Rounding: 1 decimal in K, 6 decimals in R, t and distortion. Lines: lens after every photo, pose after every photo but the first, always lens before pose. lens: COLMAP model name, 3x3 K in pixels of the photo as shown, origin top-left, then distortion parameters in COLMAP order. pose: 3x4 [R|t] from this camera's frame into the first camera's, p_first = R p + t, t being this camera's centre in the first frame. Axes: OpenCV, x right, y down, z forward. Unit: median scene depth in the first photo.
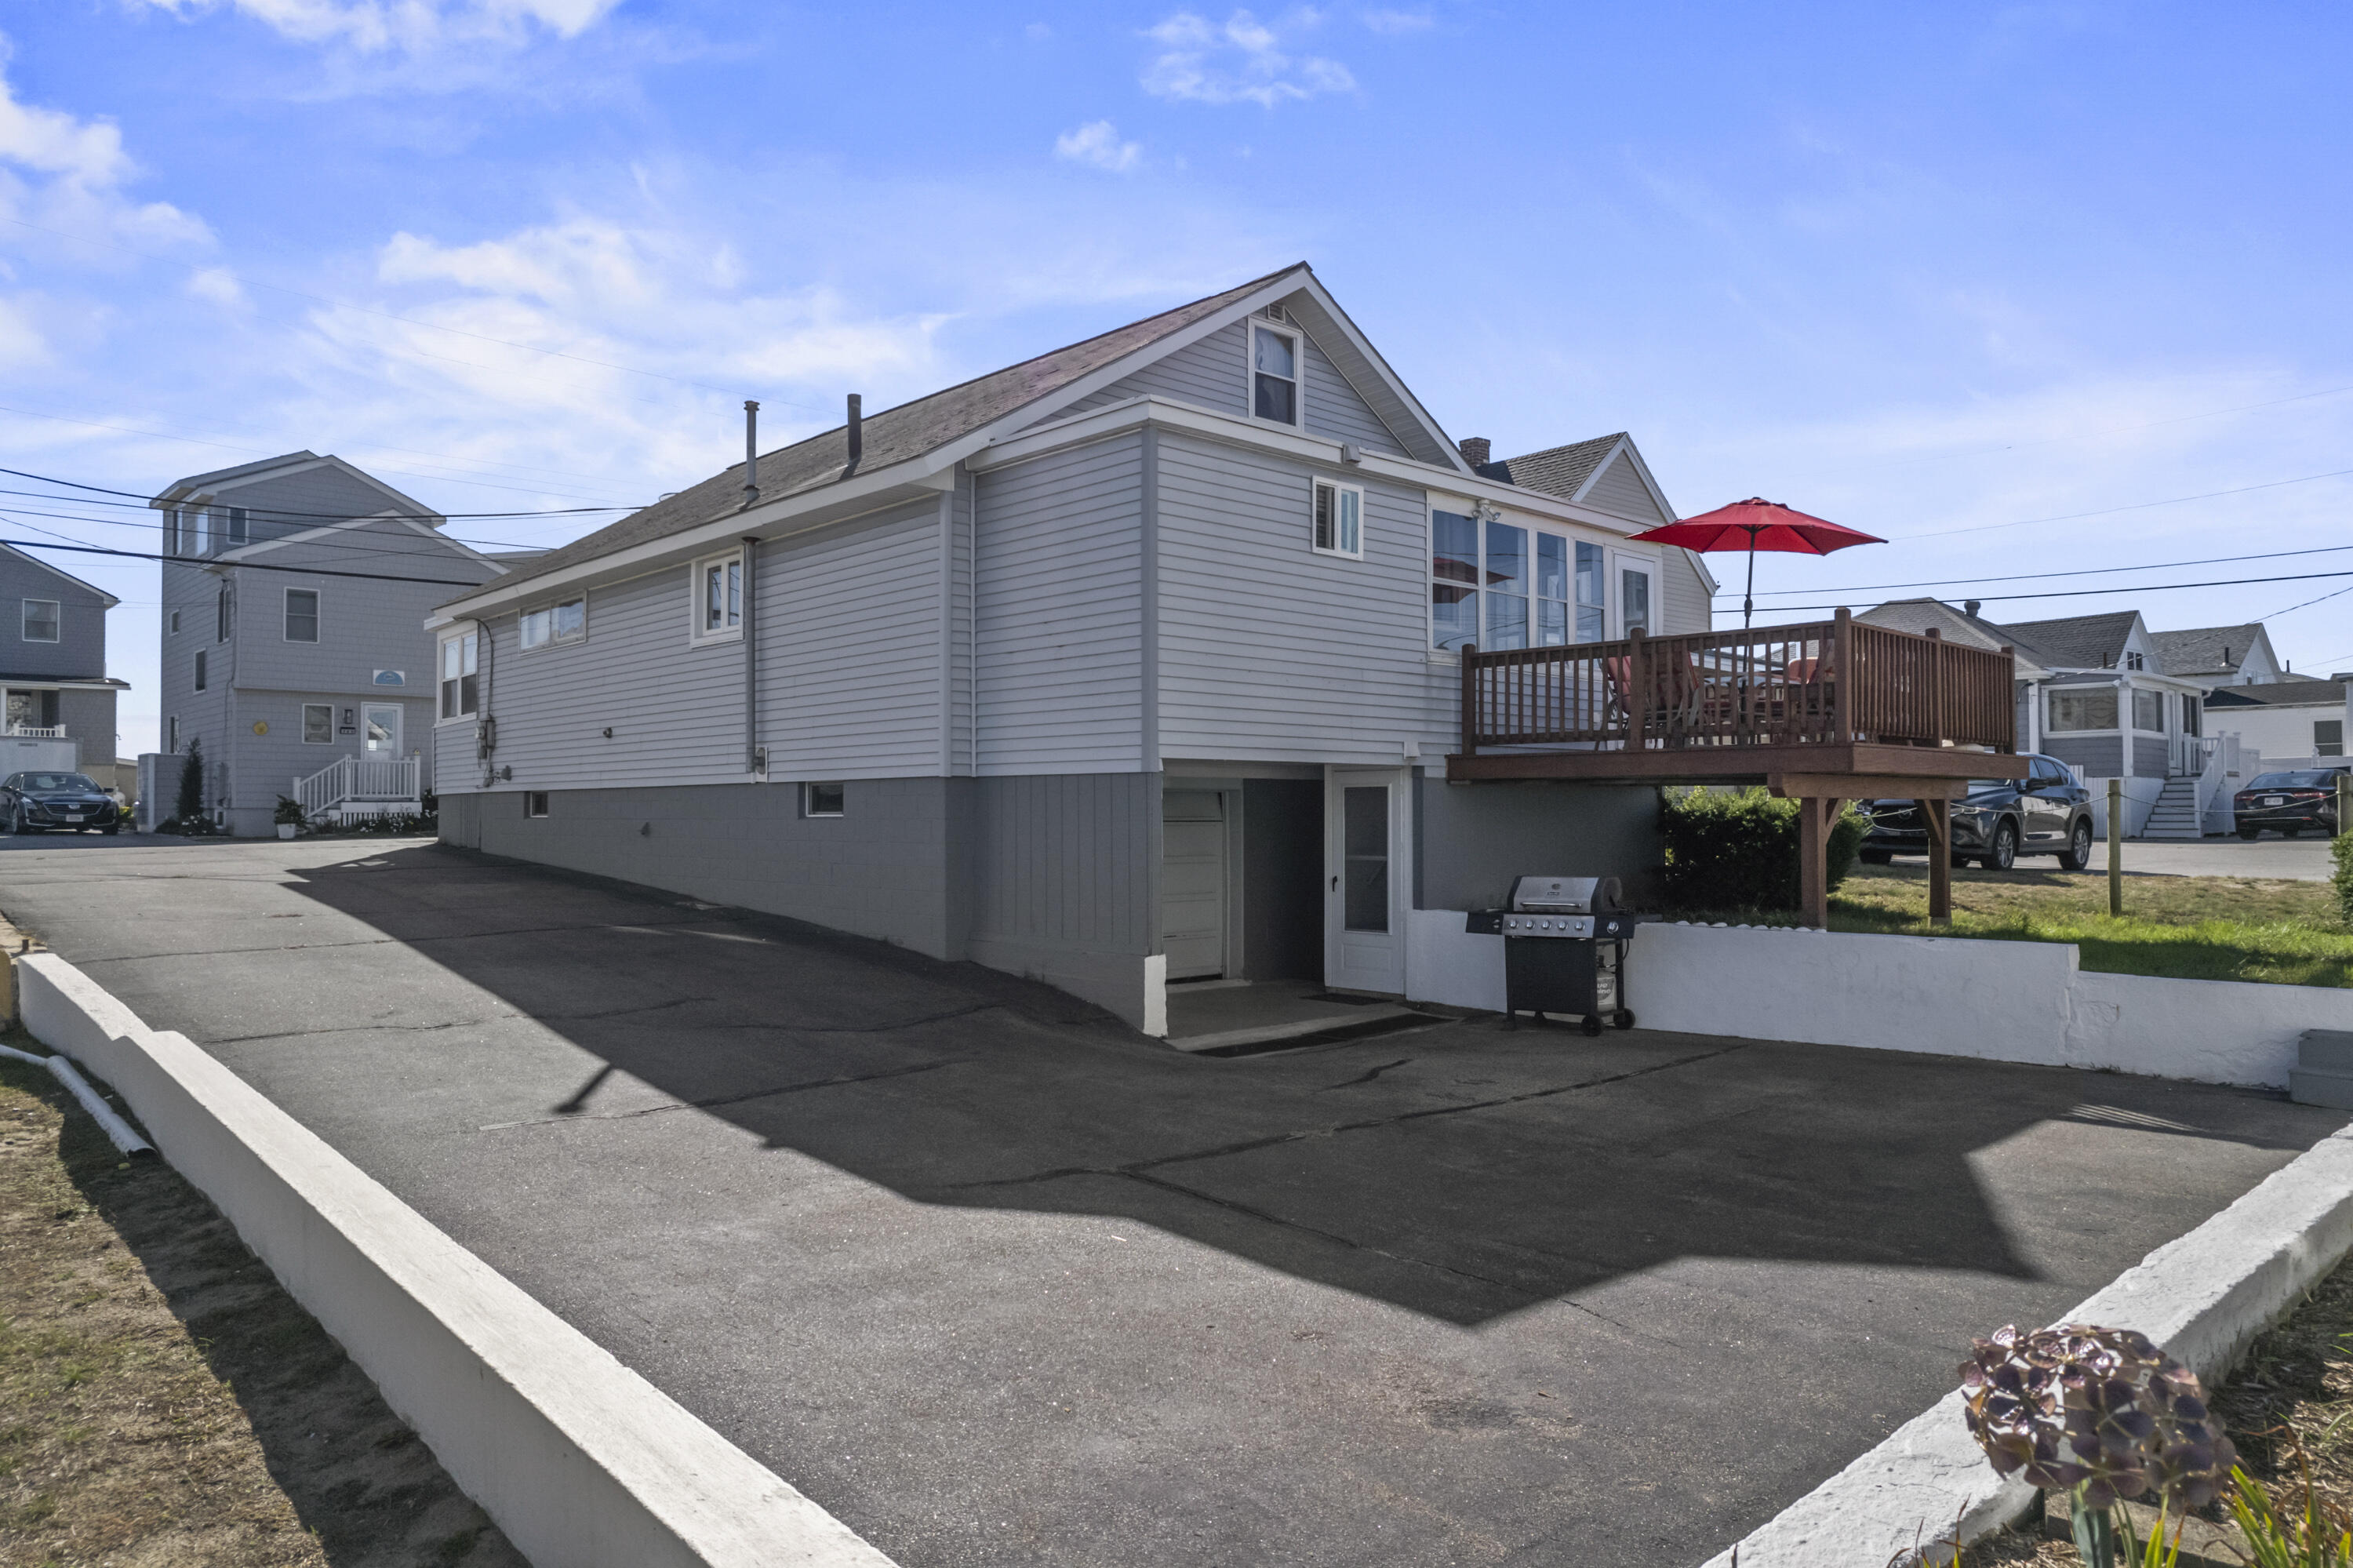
lens RADIAL K [[1503.4, 0, 1166.0], [0, 1503.4, 800.7], [0, 0, 1]] dist [-0.032110, 0.002293]
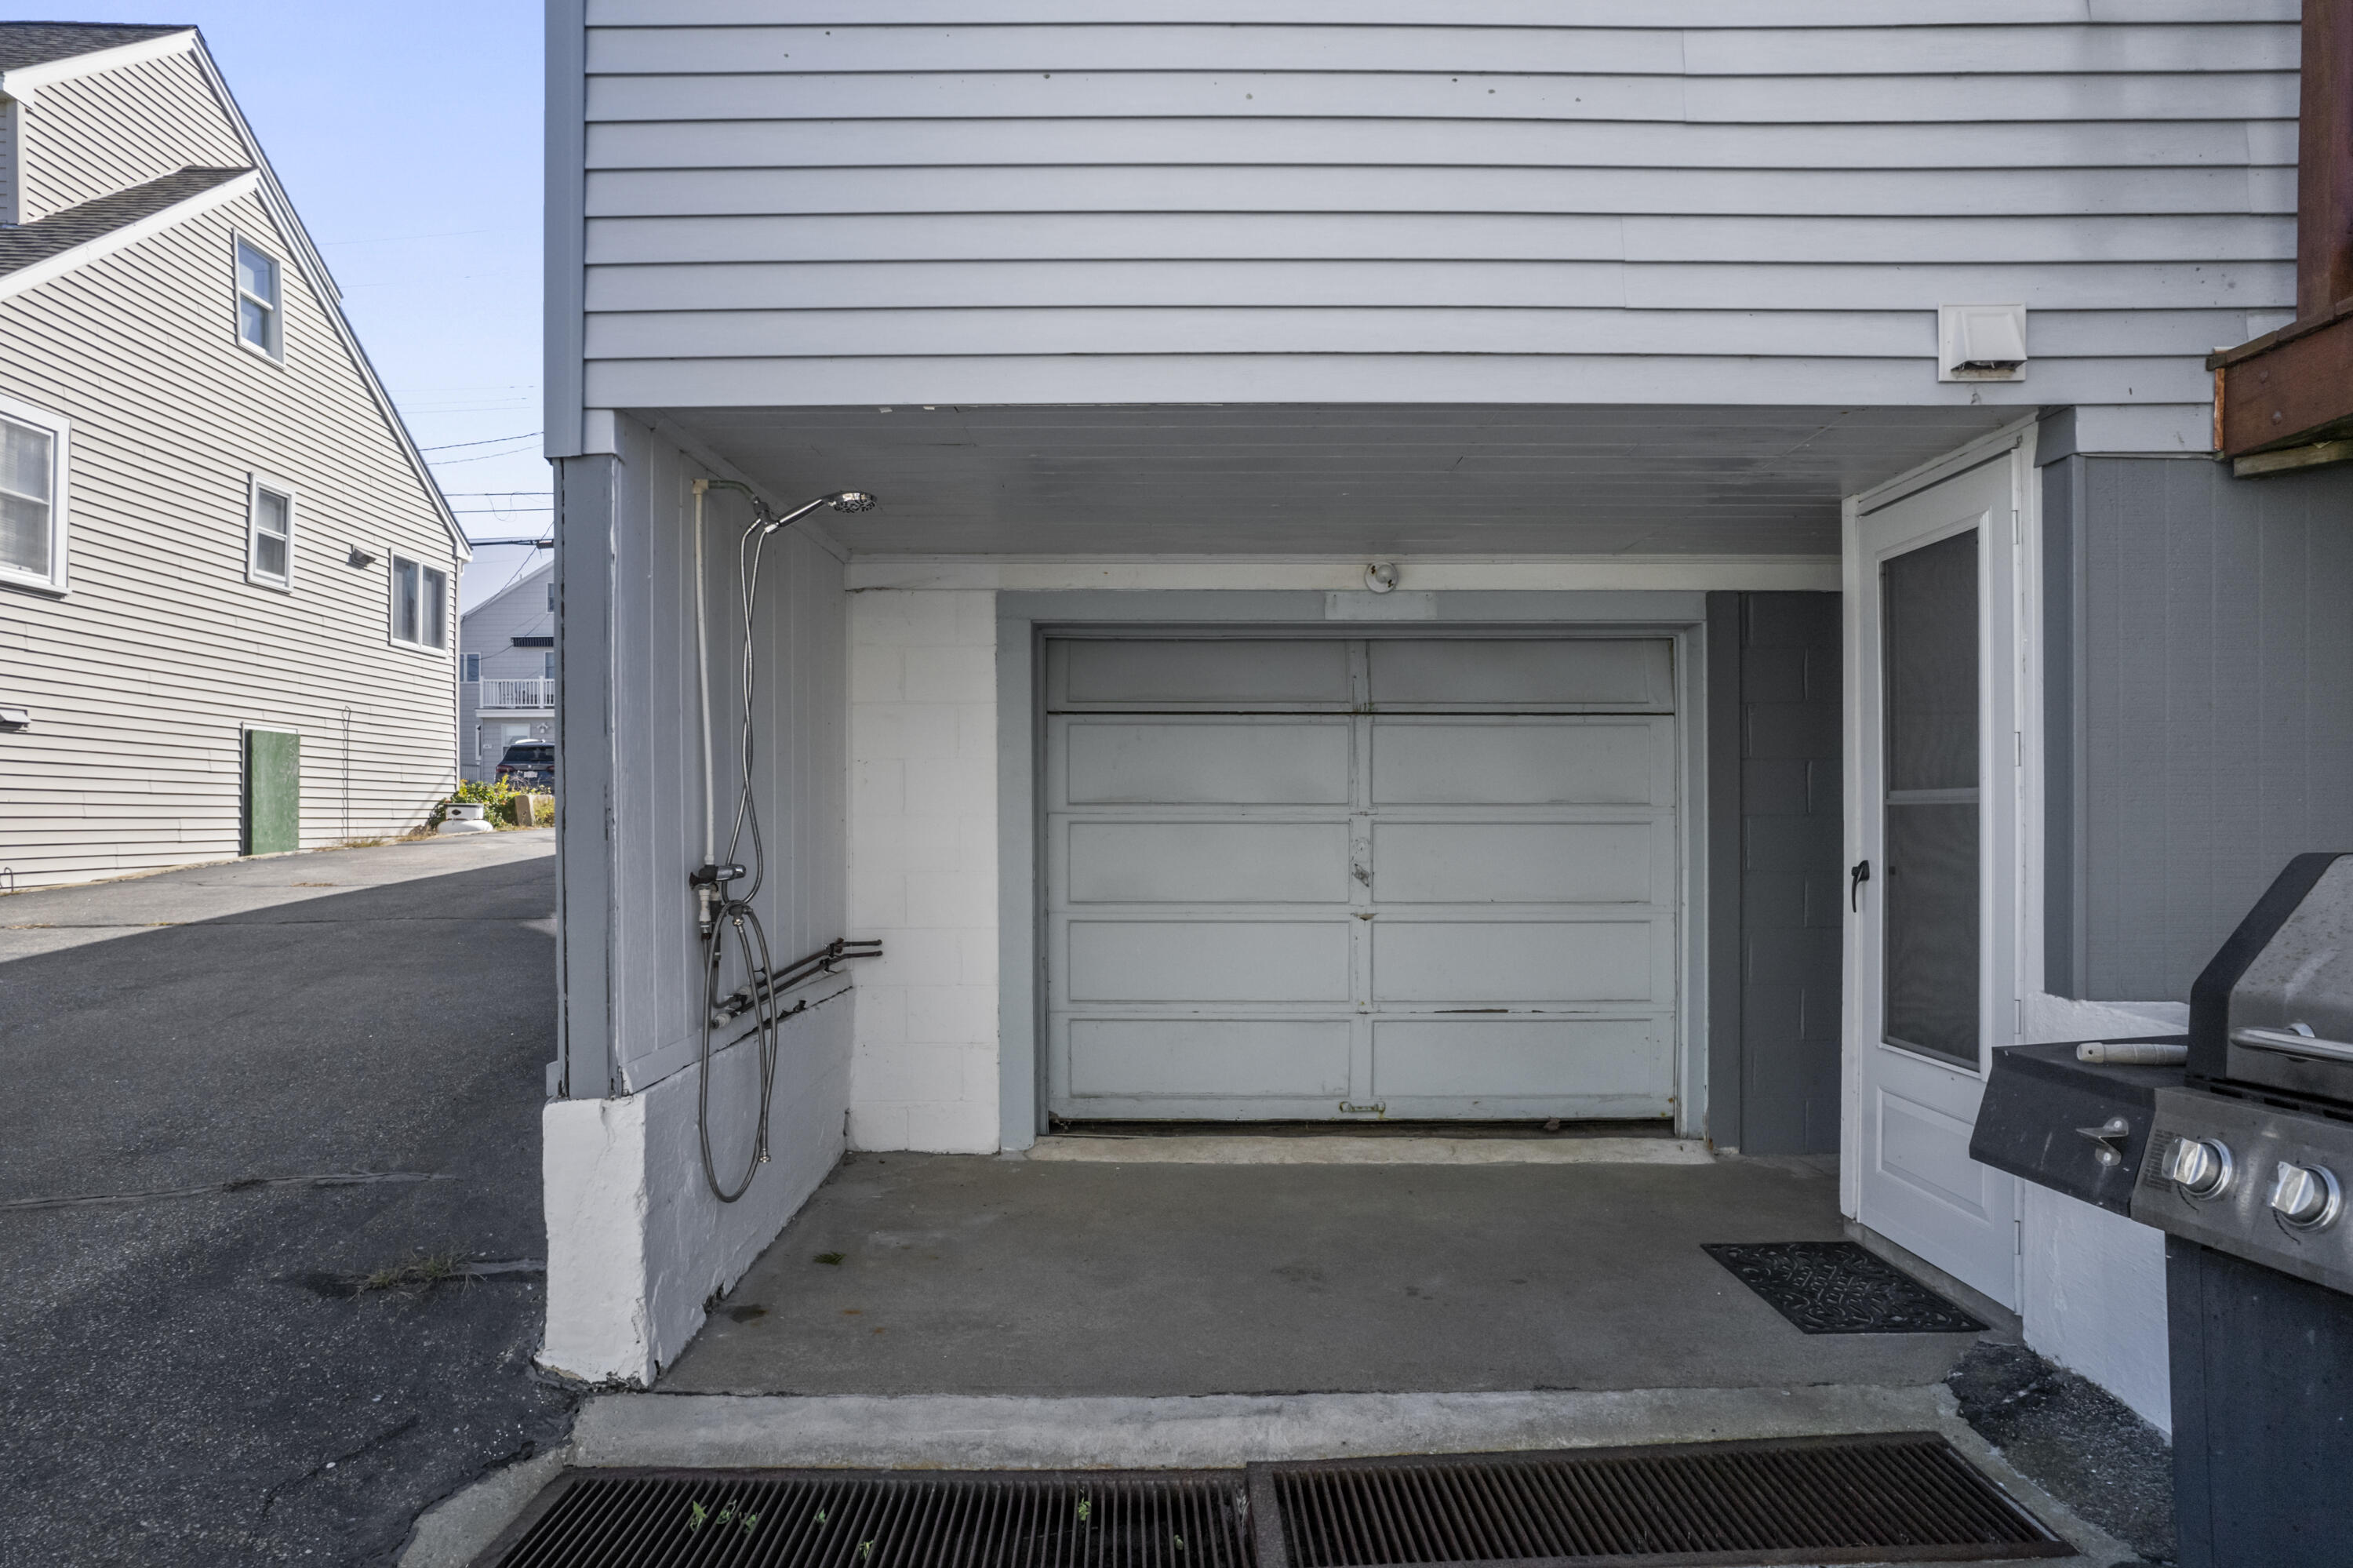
lens RADIAL K [[1481.1, 0, 1174.8], [0, 1481.1, 828.0], [0, 0, 1]] dist [-0.061510, 0.059015]
pose [[0.745878, 0.003849, -0.666072, 0.218612], [0.005844, 0.999907, 0.012322, 0.040392], [0.666057, -0.013083, 0.745786, 0.725636]]
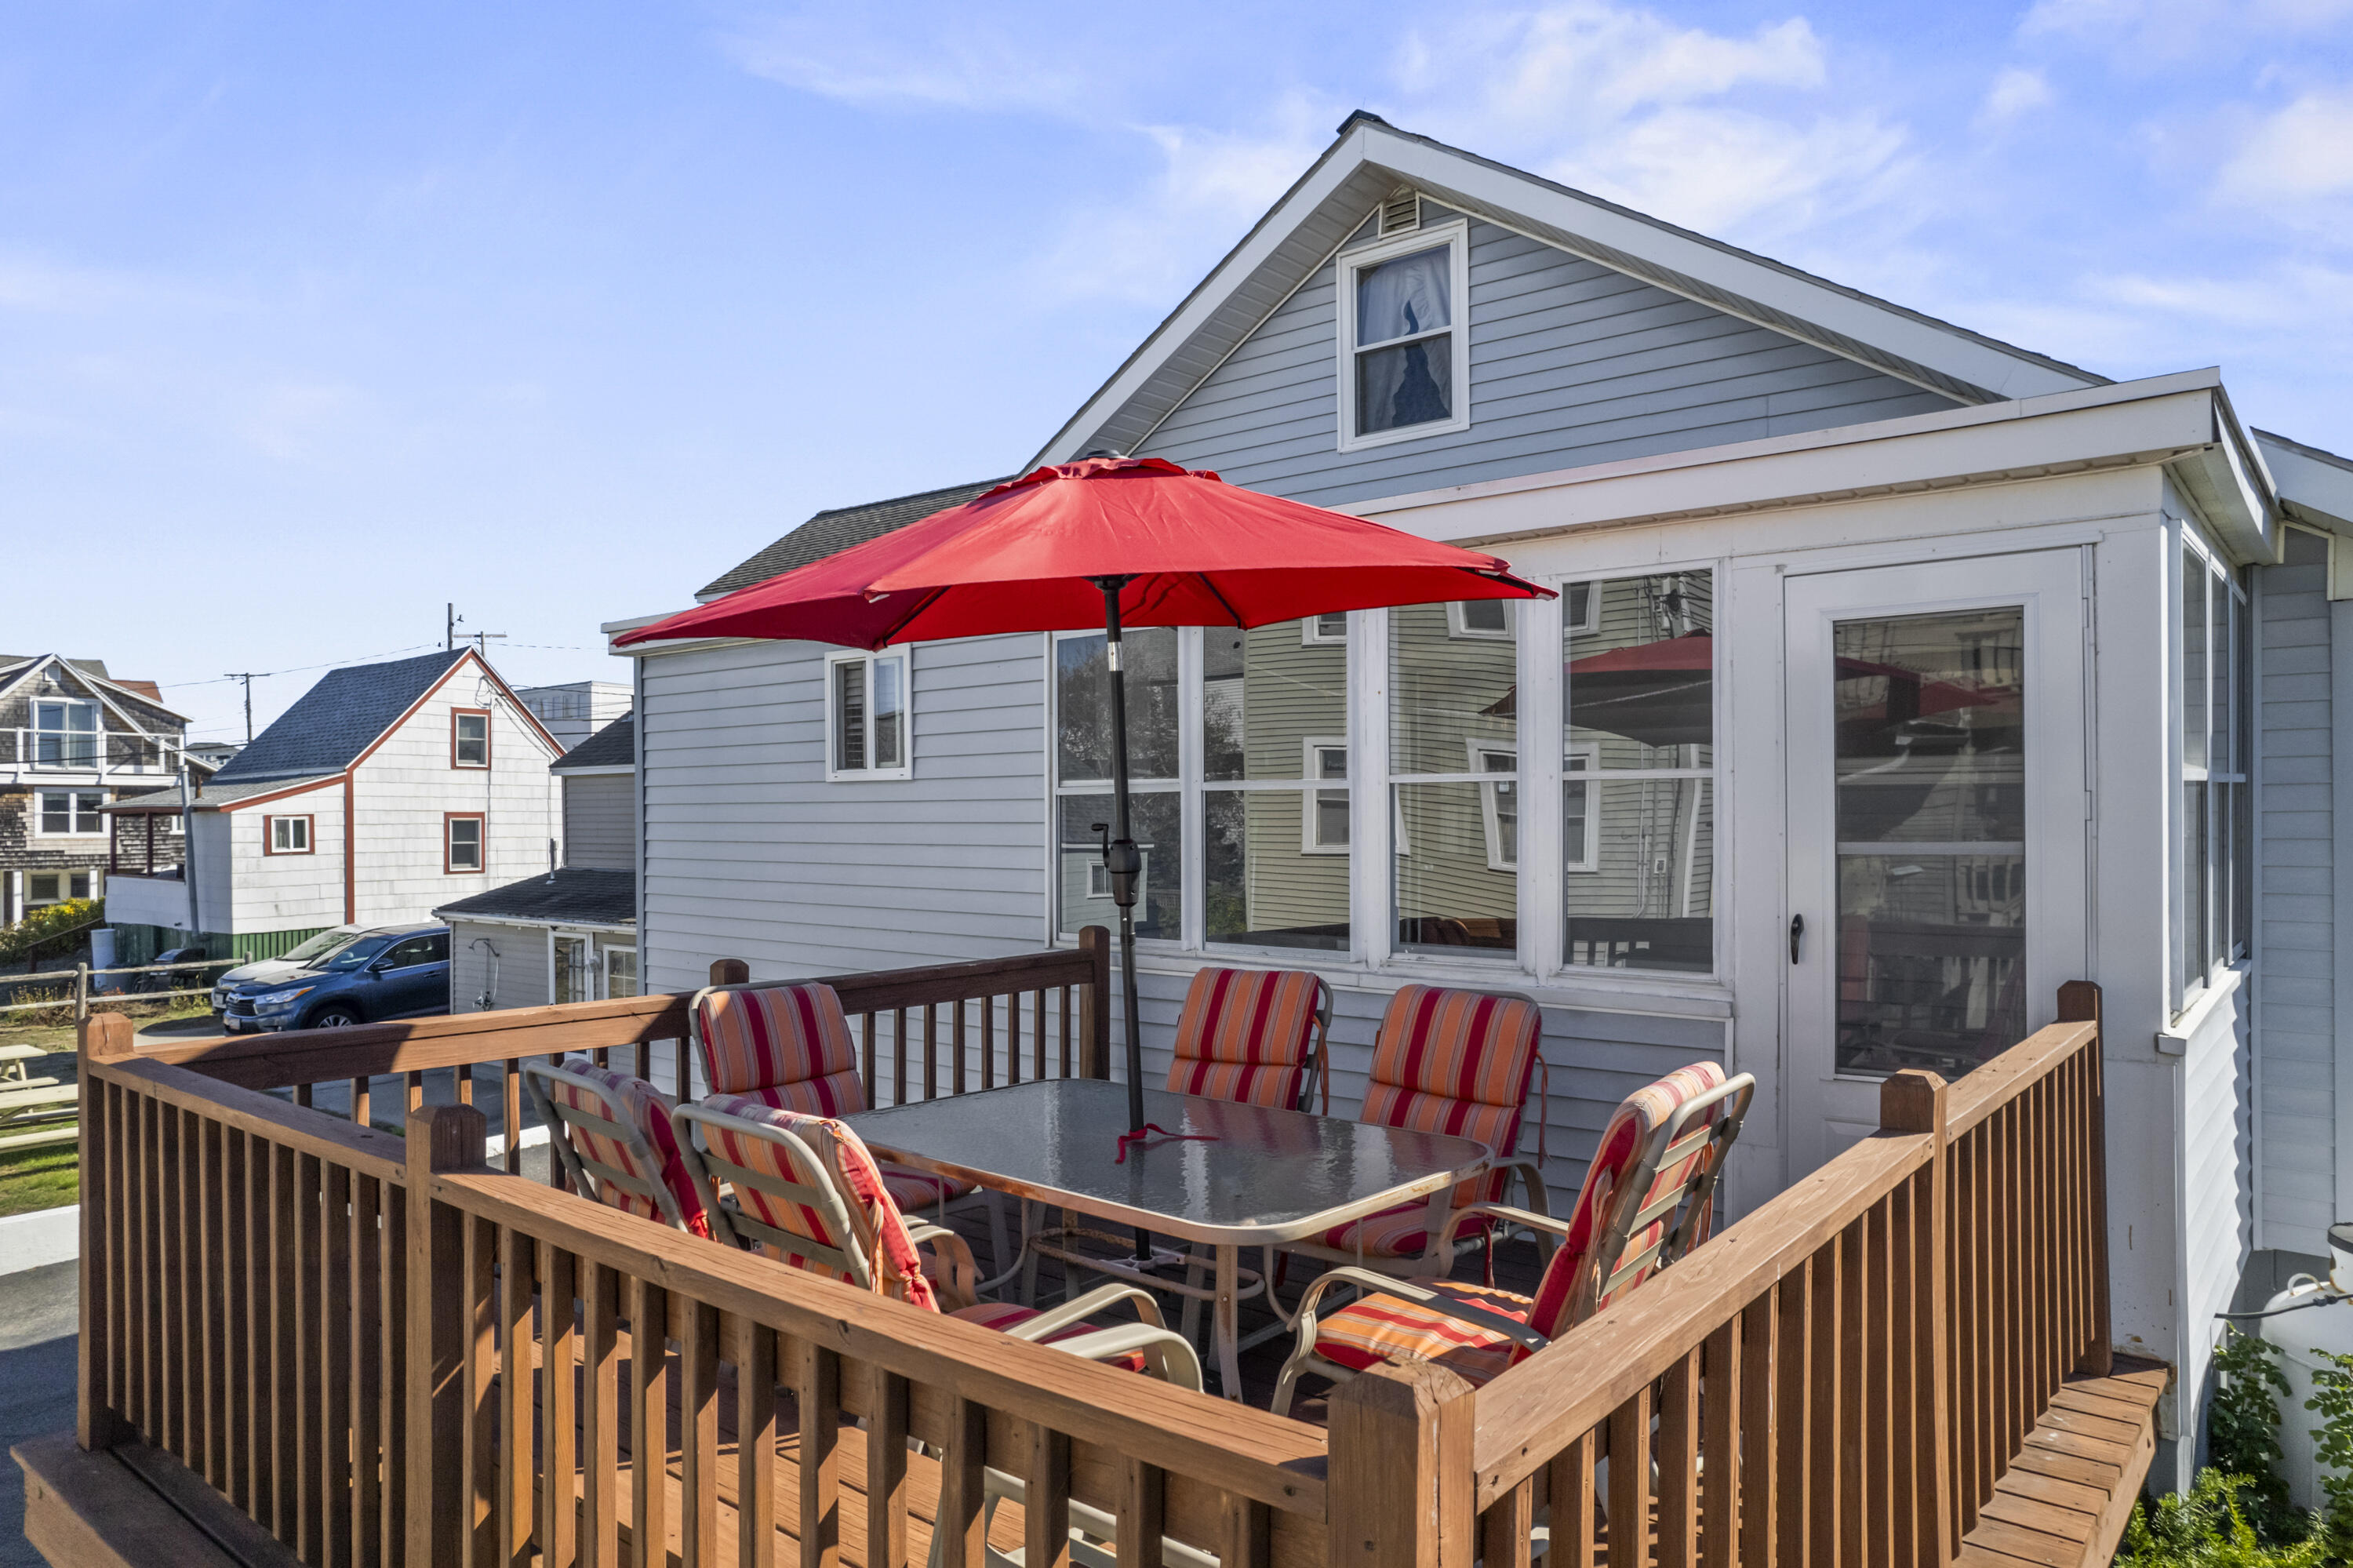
lens RADIAL K [[1503.4, 0, 1166.0], [0, 1503.4, 800.7], [0, 0, 1]] dist [-0.032110, 0.002293]
pose [[0.139688, -0.006972, -0.990171, 0.654908], [0.012926, 0.999903, -0.005217, -0.140910], [0.990111, -0.012070, 0.139765, 0.967718]]
